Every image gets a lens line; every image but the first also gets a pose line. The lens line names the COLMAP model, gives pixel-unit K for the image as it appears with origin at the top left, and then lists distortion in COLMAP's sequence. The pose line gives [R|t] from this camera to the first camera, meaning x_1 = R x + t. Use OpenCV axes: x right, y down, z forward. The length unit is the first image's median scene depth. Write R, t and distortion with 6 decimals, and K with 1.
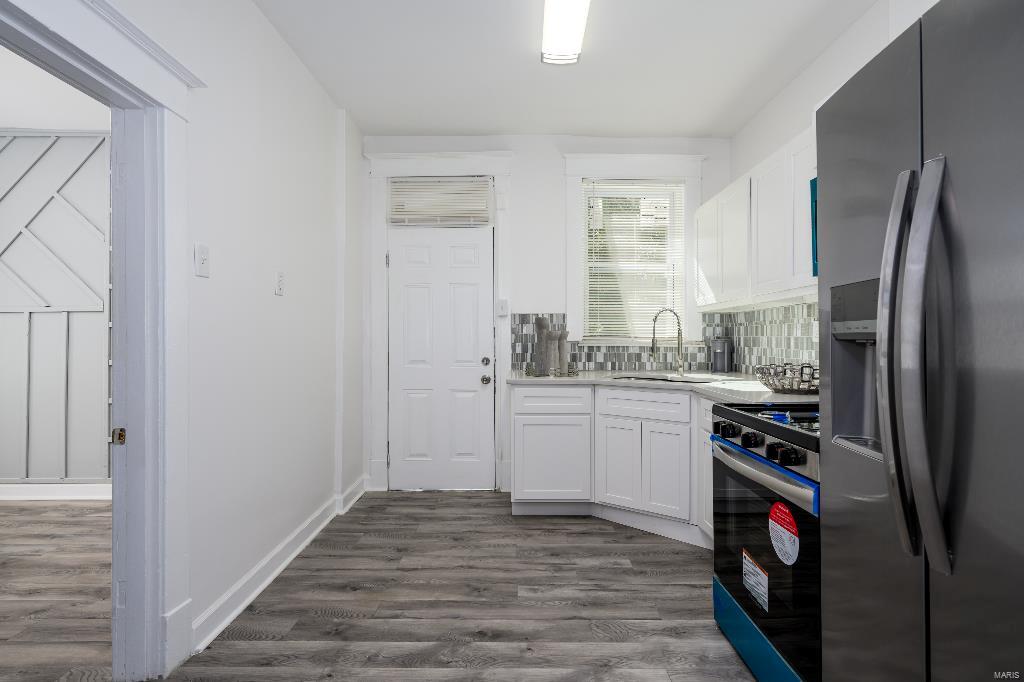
lens RADIAL K [[511.7, 0, 517.4], [0, 511.7, 337.4], [0, 0, 1]] dist [-0.000932, -0.000571]
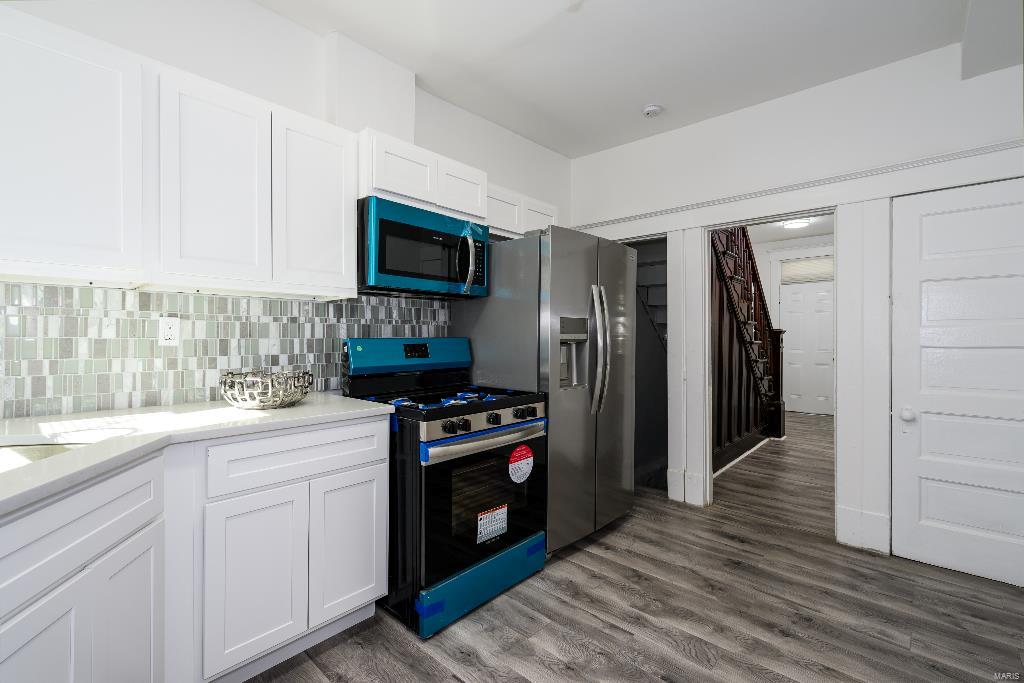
lens RADIAL K [[470.6, 0, 516.8], [0, 470.6, 332.3], [0, 0, 1]] dist [-0.001179, -0.000123]
pose [[-0.755130, 0.004004, 0.655562, -0.333395], [-0.005617, 0.999905, -0.012578, -0.006795], [-0.655551, -0.013180, -0.755036, 1.639349]]
